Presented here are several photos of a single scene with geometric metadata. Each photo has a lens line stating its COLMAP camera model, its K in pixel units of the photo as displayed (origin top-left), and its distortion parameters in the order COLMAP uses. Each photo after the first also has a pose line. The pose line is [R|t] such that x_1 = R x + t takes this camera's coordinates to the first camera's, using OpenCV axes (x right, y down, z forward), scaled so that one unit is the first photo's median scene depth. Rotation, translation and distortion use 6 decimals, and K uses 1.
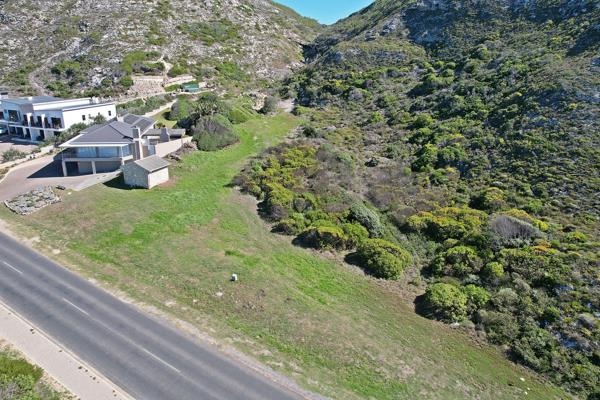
lens RADIAL K [[406.0, 0, 301.7], [0, 406.0, 199.9], [0, 0, 1]] dist [-0.083160, 0.075996]
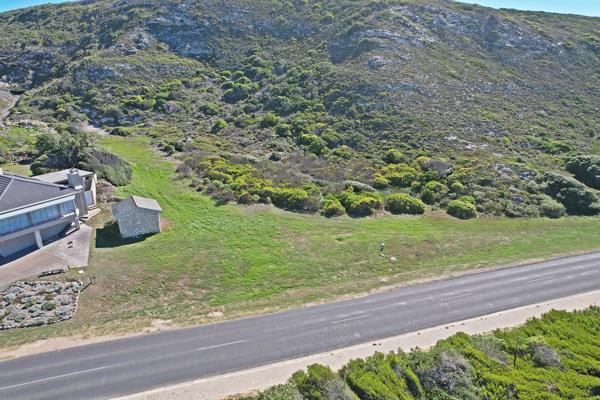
lens RADIAL K [[380.3, 0, 301.5], [0, 380.3, 201.7], [0, 0, 1]] dist [-0.071774, 0.058396]
pose [[0.640396, -0.284443, 0.713432, -0.547507], [0.281323, 0.951209, 0.126722, -0.078148], [-0.714669, 0.119553, 0.689171, 0.166978]]
